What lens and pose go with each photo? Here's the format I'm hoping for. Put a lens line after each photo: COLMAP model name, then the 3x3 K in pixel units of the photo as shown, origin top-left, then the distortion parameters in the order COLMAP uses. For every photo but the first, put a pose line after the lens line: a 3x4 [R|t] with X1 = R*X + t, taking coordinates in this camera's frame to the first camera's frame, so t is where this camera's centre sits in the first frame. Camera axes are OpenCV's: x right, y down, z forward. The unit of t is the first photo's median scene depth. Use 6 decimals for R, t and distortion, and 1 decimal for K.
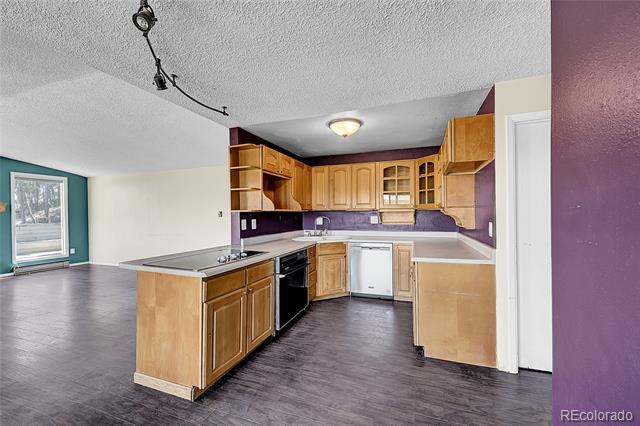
lens RADIAL K [[260.5, 0, 323.1], [0, 260.5, 213.6], [0, 0, 1]] dist [-0.000252, -0.000056]
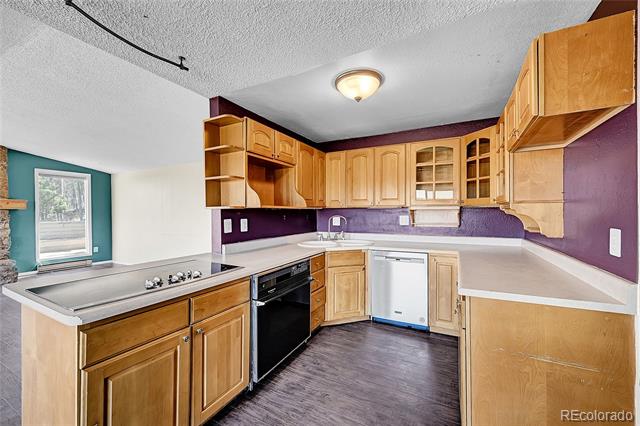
lens RADIAL K [[241.0, 0, 349.5], [0, 241.0, 213.4], [0, 0, 1]] dist [0.001047, 0.000070]
pose [[0.997900, 0.004148, -0.064641, 0.093311], [-0.003852, 0.999982, 0.004705, 0.001493], [0.064659, -0.004446, 0.997897, 0.323332]]
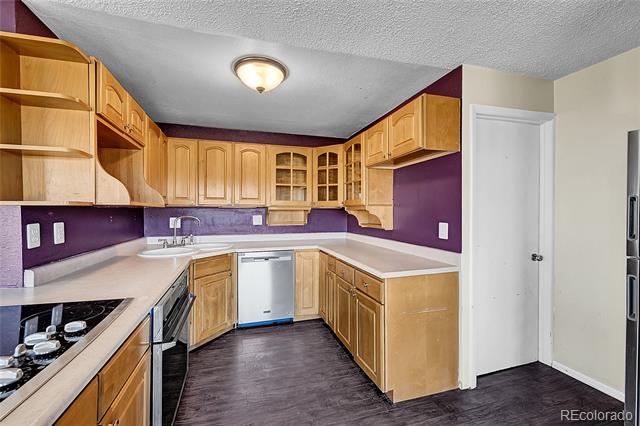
lens RADIAL K [[242.3, 0, 268.9], [0, 242.3, 212.7], [0, 0, 1]] dist [-0.000229, -0.000016]
pose [[0.816544, 0.005237, 0.577260, -0.217222], [-0.007181, 0.999974, 0.001087, 0.001668], [-0.577239, -0.005033, 0.816560, 0.452078]]
